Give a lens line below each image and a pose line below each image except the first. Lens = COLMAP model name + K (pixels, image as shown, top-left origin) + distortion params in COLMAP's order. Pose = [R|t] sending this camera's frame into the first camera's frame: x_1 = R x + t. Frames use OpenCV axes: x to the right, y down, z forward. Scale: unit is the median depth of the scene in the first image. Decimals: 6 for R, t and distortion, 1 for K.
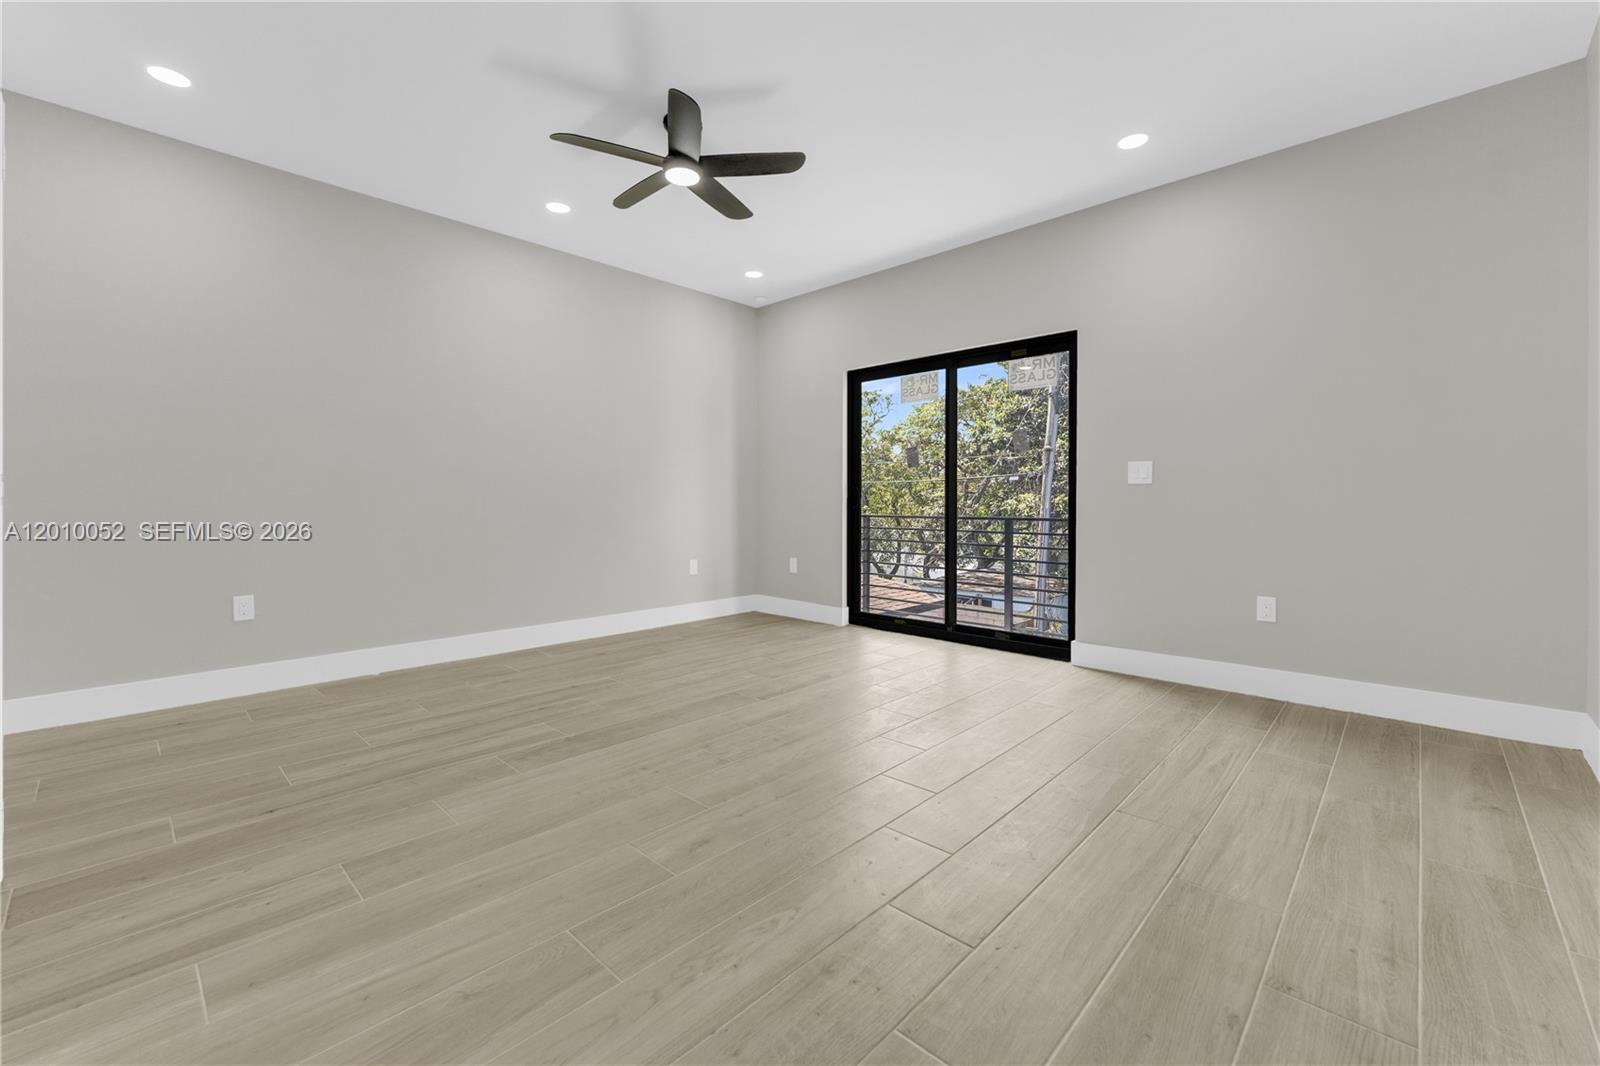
lens RADIAL K [[658.8, 0, 803.8], [0, 658.8, 527.2], [0, 0, 1]] dist [0.010994, -0.000795]
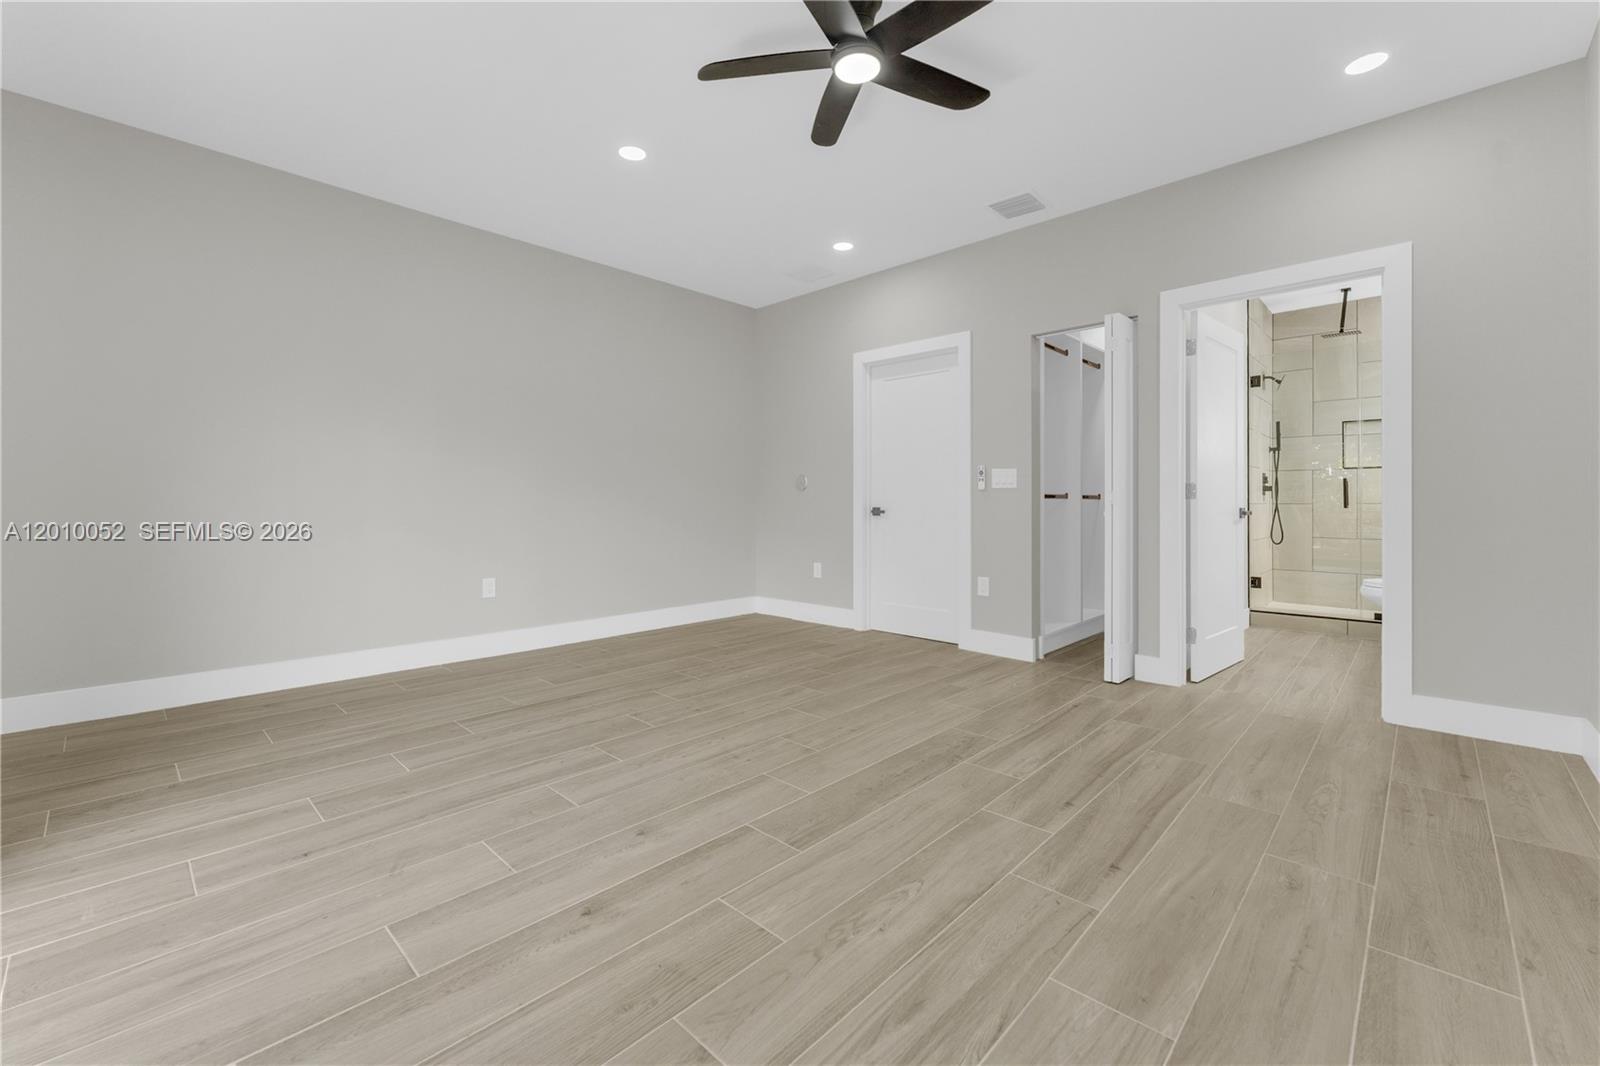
lens RADIAL K [[658.8, 0, 819.1], [0, 658.8, 501.8], [0, 0, 1]] dist [0.010994, -0.000795]
pose [[-0.999851, -0.001268, -0.017192, -0.140042], [-0.001851, 0.999422, 0.033950, -0.070850], [0.017139, 0.033977, -0.999276, 1.882606]]
